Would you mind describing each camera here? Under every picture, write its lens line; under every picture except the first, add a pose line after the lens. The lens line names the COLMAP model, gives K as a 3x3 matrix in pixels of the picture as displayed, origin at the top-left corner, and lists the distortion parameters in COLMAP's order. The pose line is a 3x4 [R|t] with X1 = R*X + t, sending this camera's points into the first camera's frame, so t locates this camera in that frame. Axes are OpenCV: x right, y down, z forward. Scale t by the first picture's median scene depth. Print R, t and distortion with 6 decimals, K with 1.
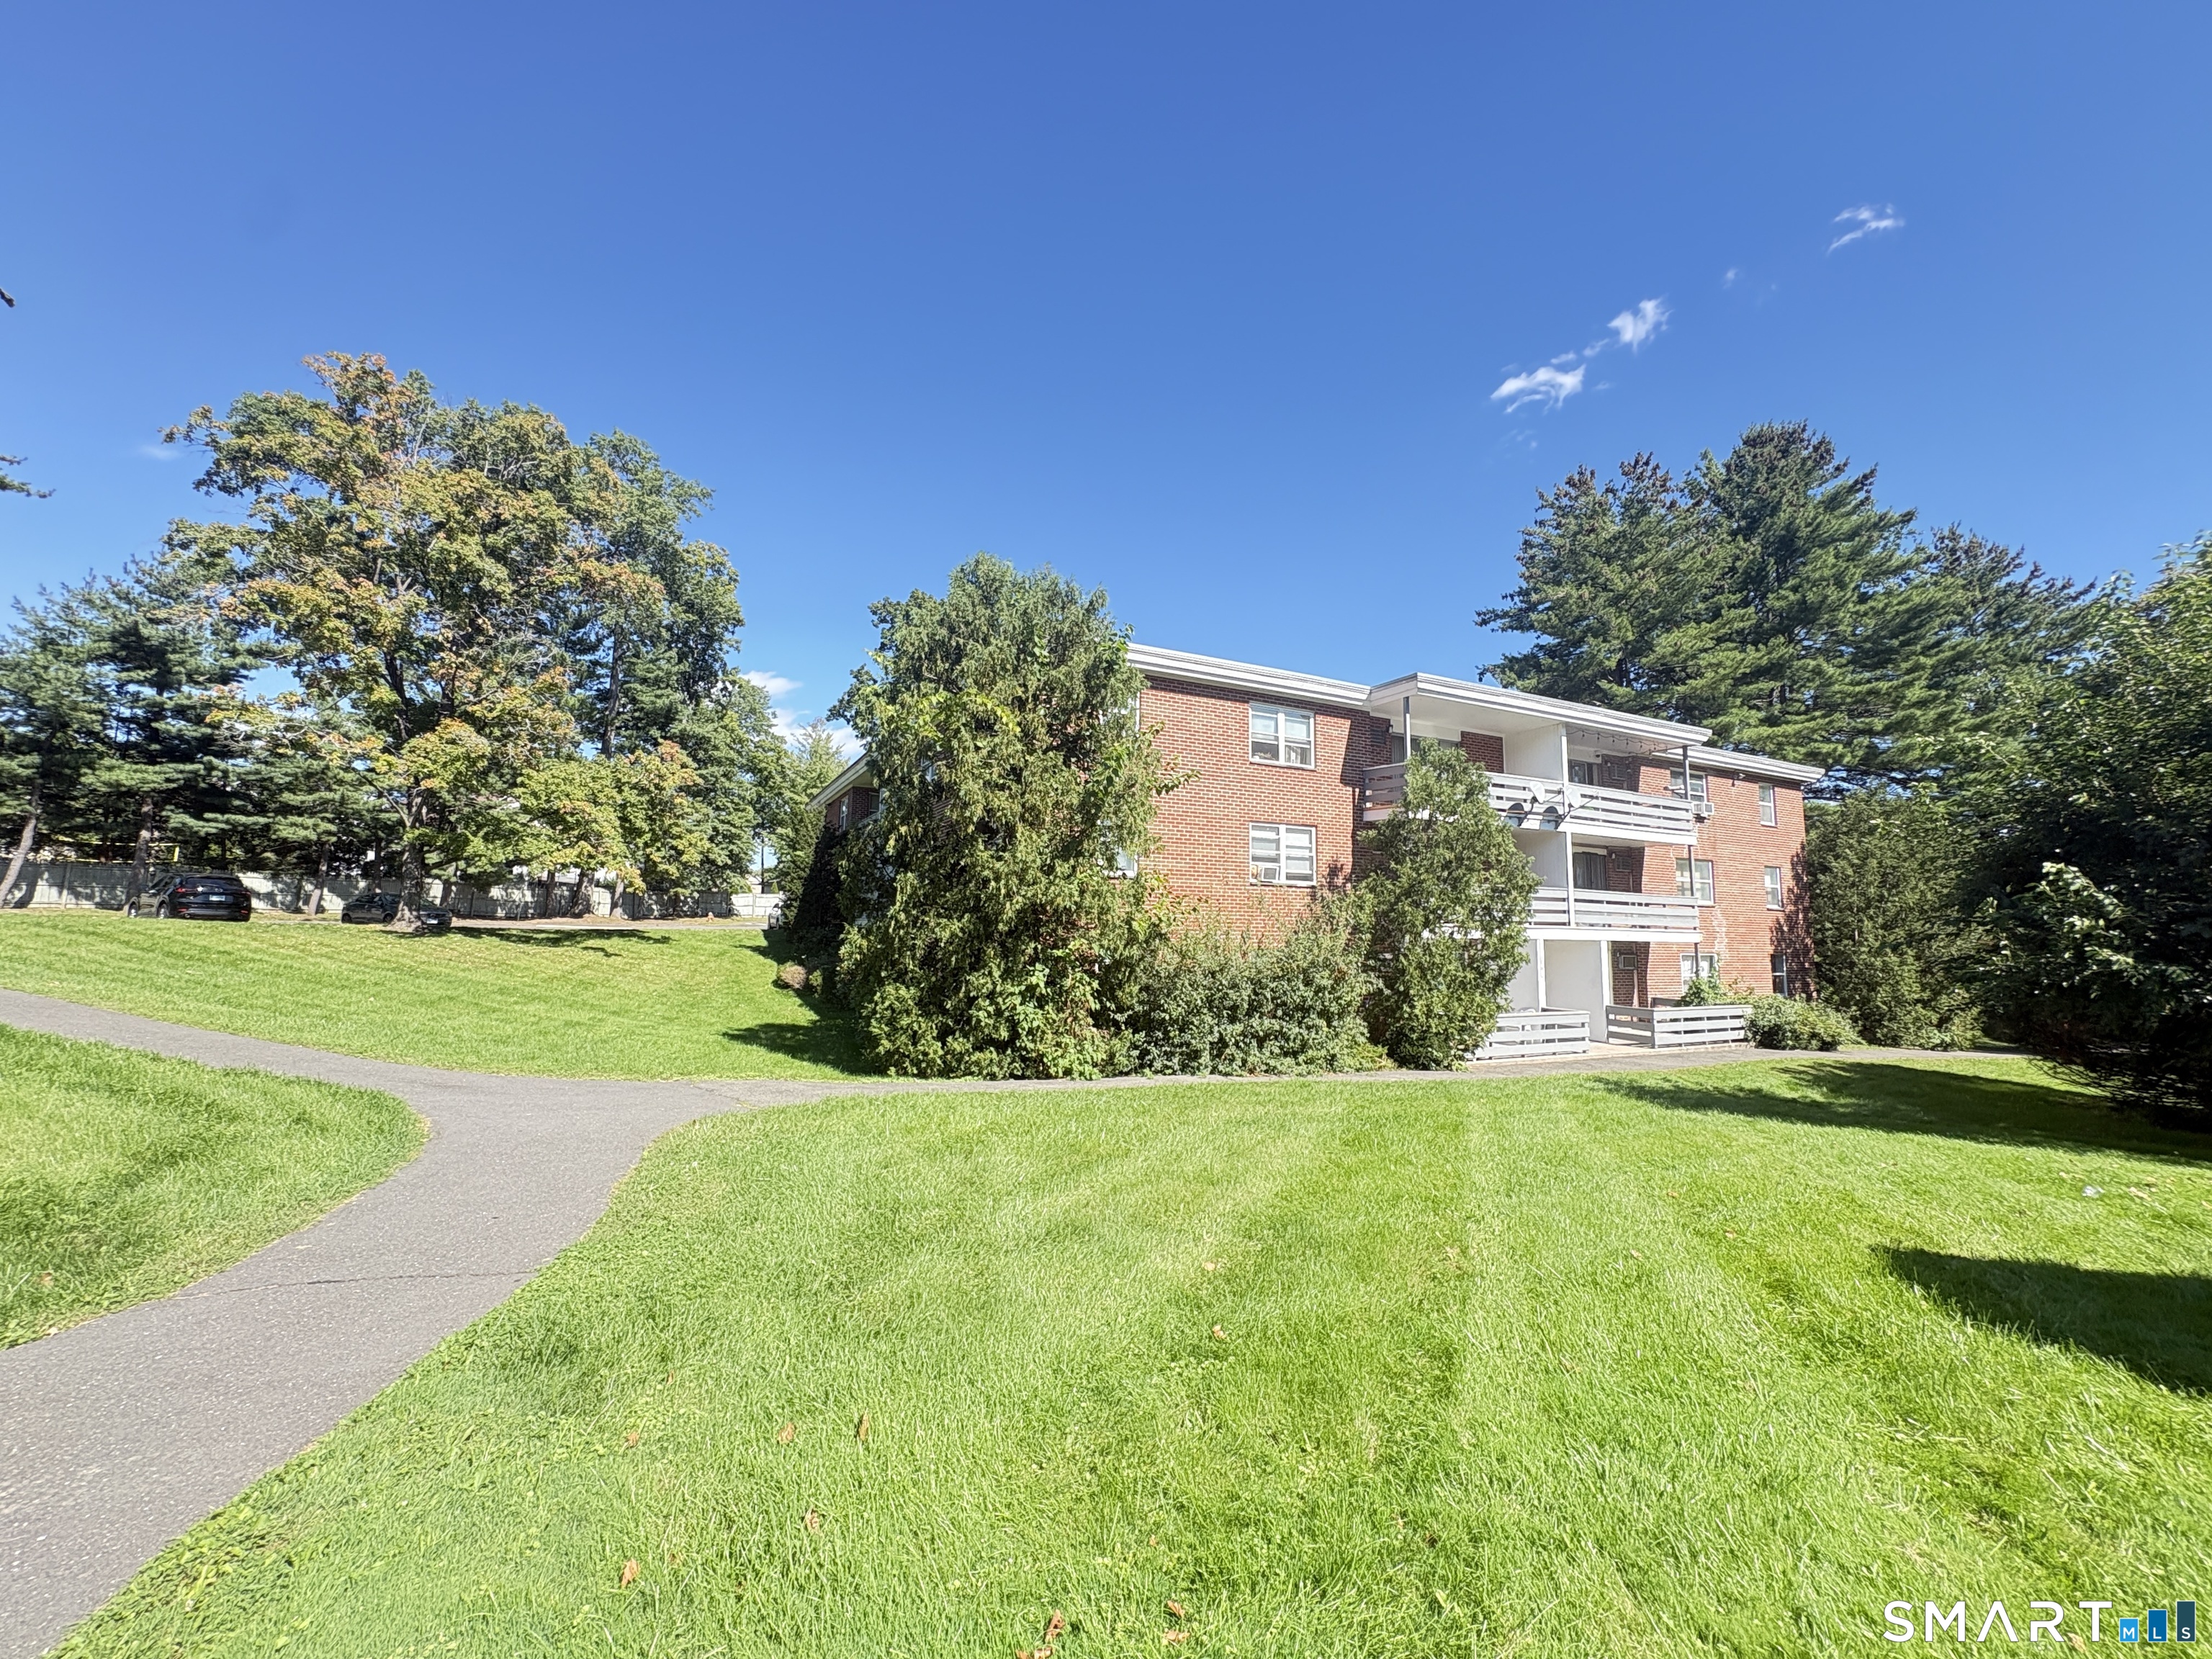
lens RADIAL K [[881.0, 0, 1106.0], [0, 881.0, 829.5], [0, 0, 1]] dist [0.000254, 0.000092]
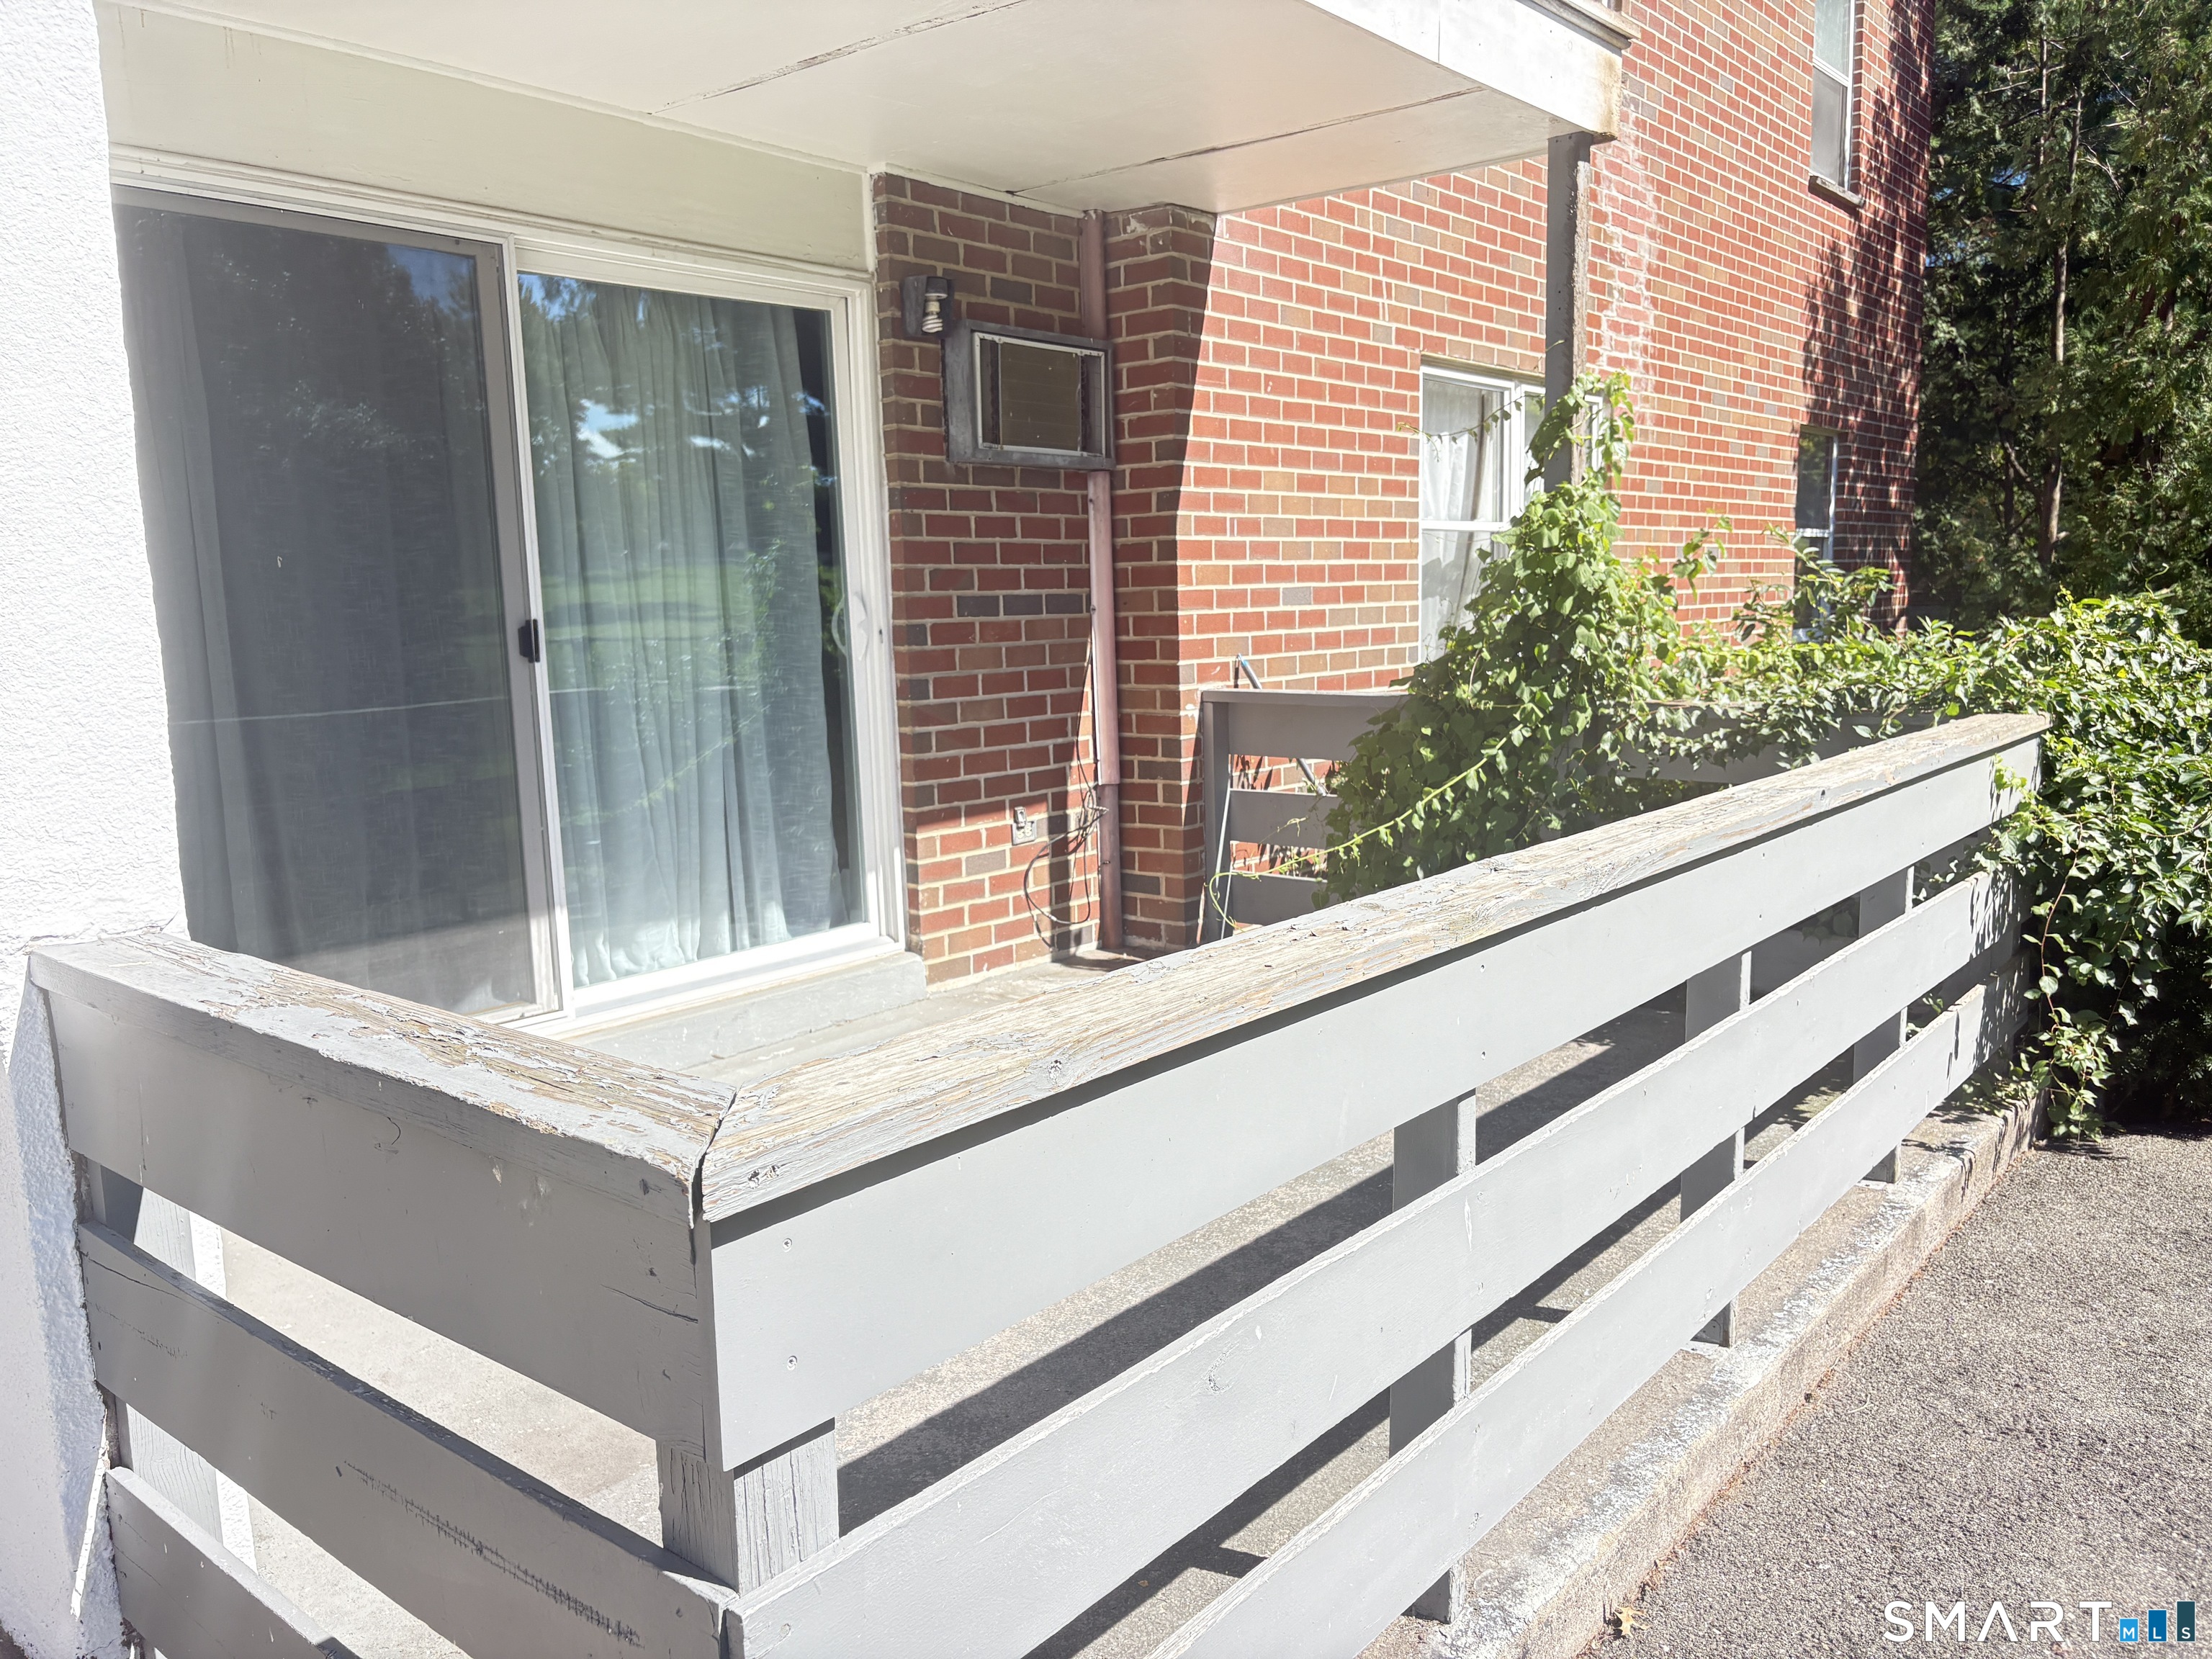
lens RADIAL K [[1676.0, 0, 1106.0], [0, 1676.0, 829.5], [0, 0, 1]] dist [0.067872, -0.000810]
pose [[0.911261, -0.093319, 0.401117, 0.508688], [-0.012458, 0.967297, 0.253342, 0.148879], [-0.411641, -0.235858, 0.880297, 0.792368]]
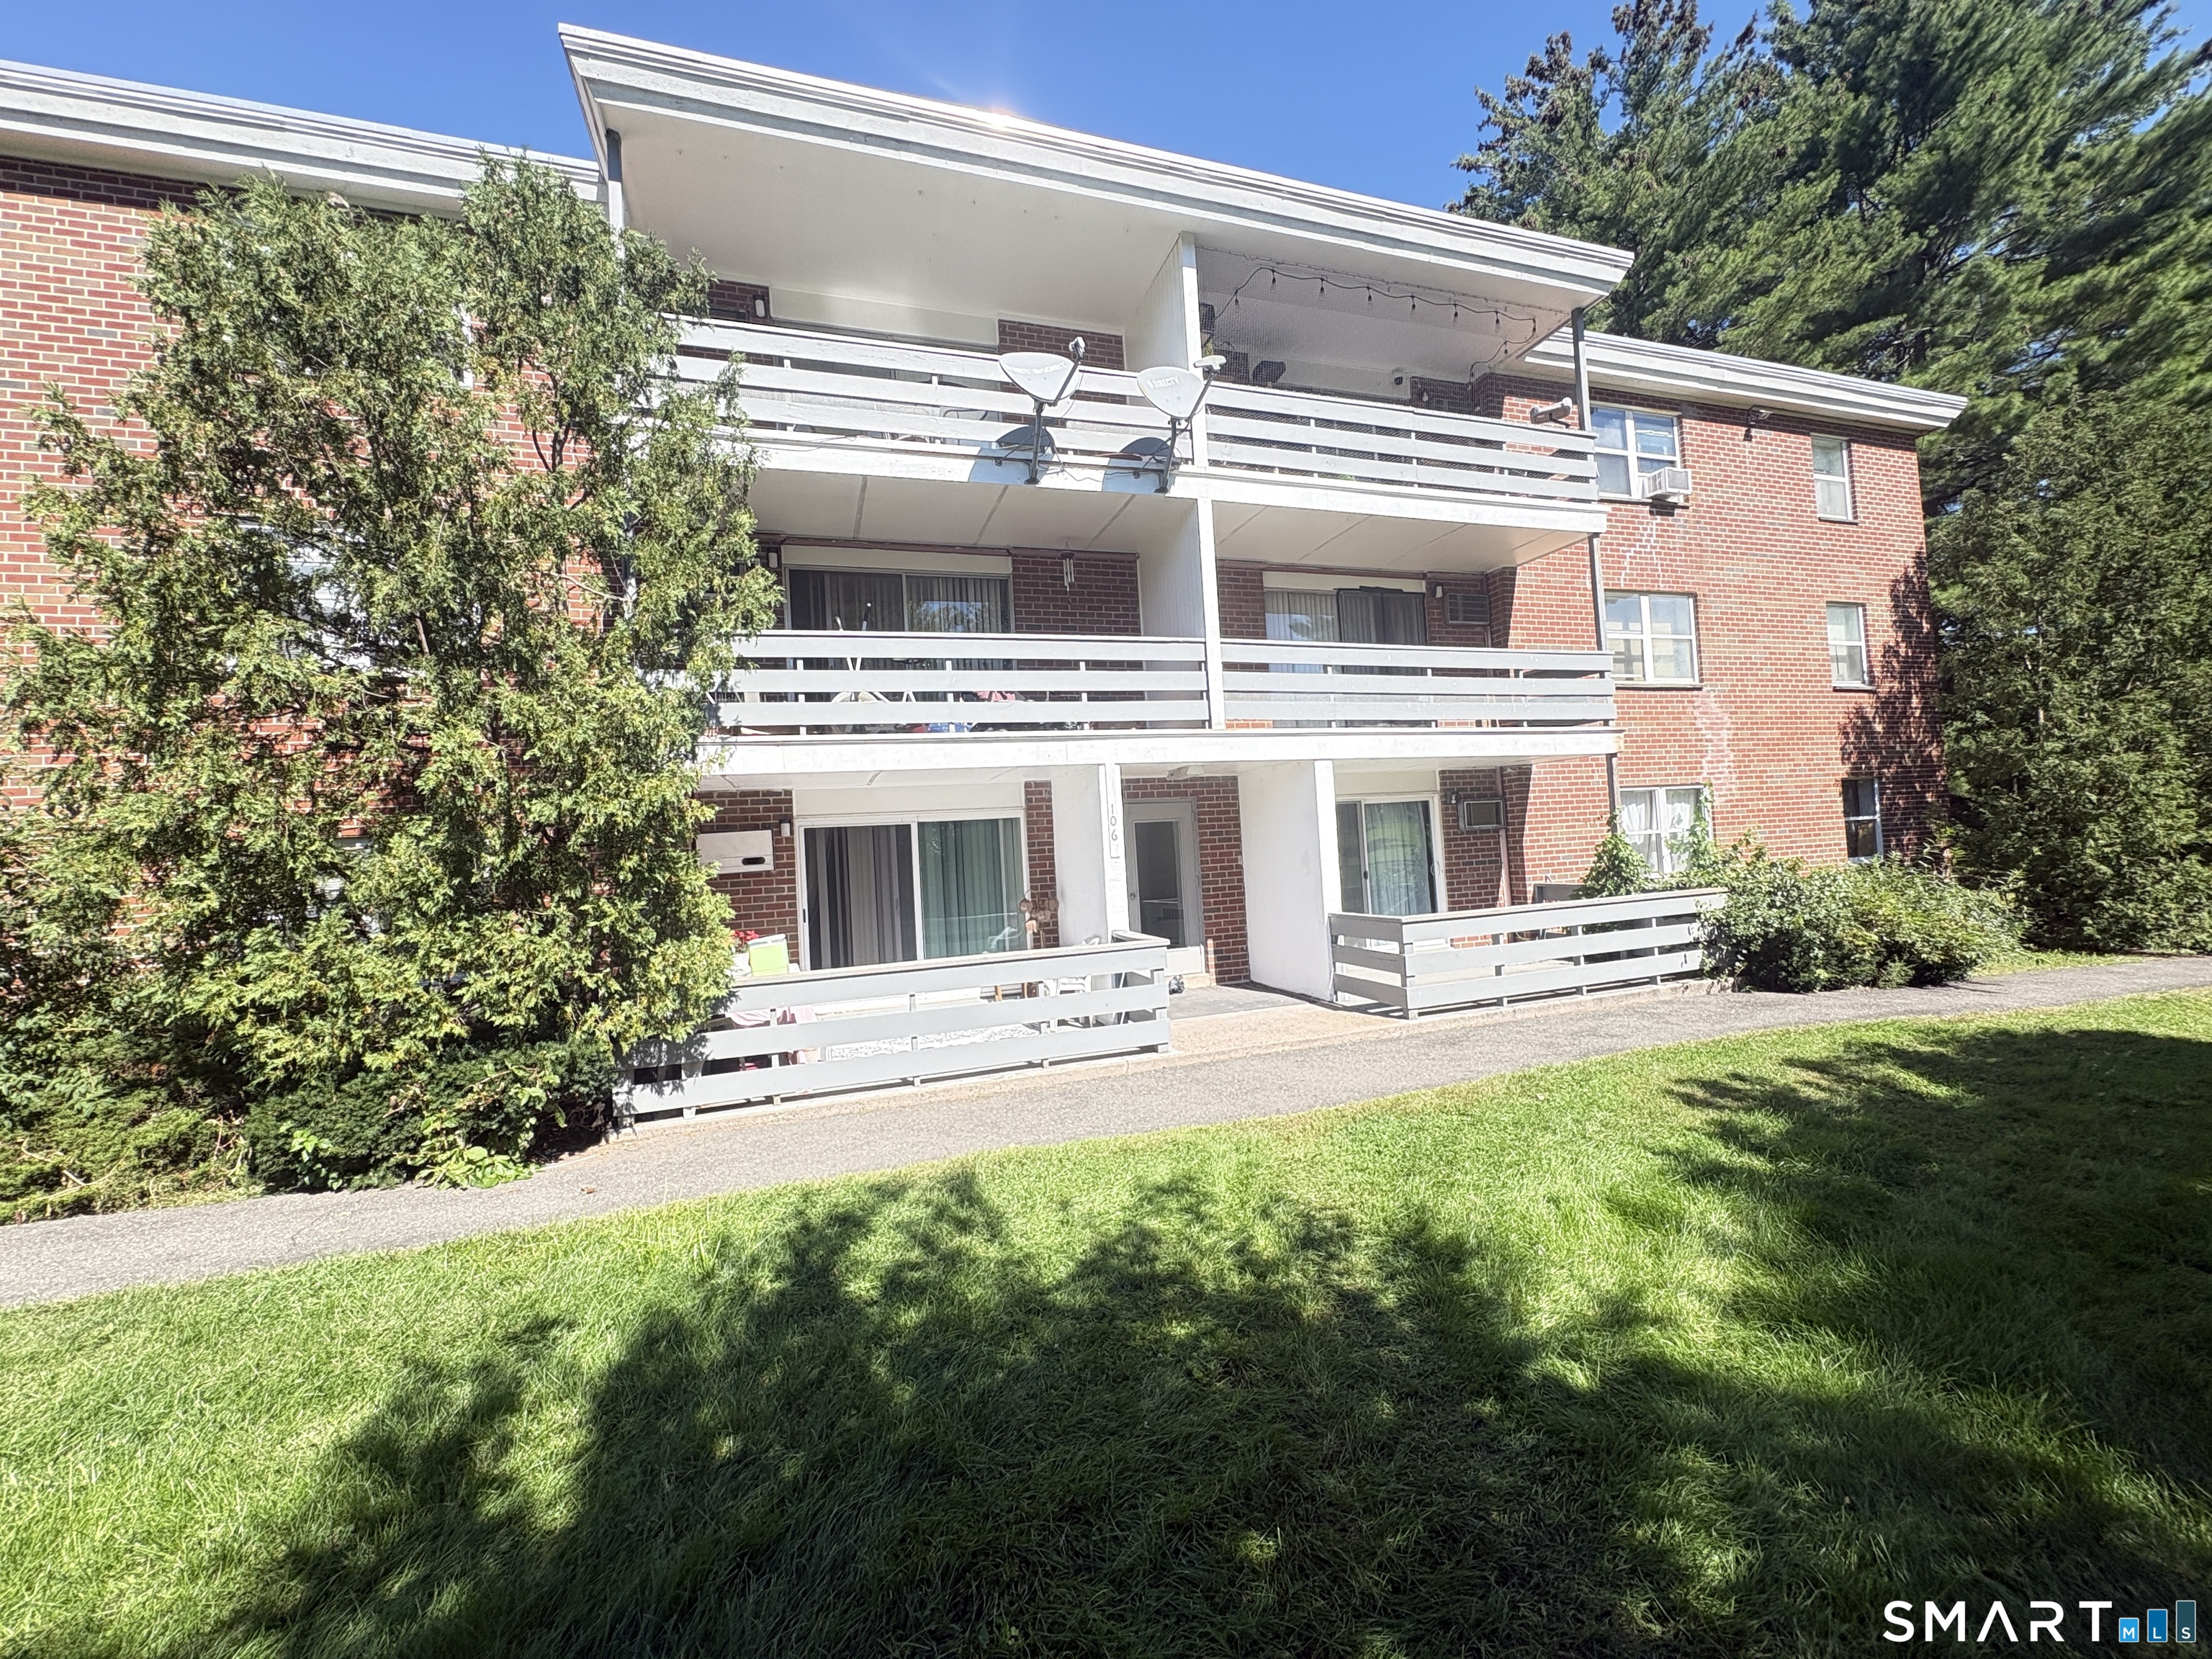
lens RADIAL K [[879.4, 0, 1106.0], [0, 879.4, 829.5], [0, 0, 1]] dist [0.002516, 0.000792]
pose [[0.987294, -0.081340, -0.136505, 0.456504], [0.092562, 0.992649, 0.077978, 0.102778], [0.129158, -0.089622, 0.987566, 0.504852]]
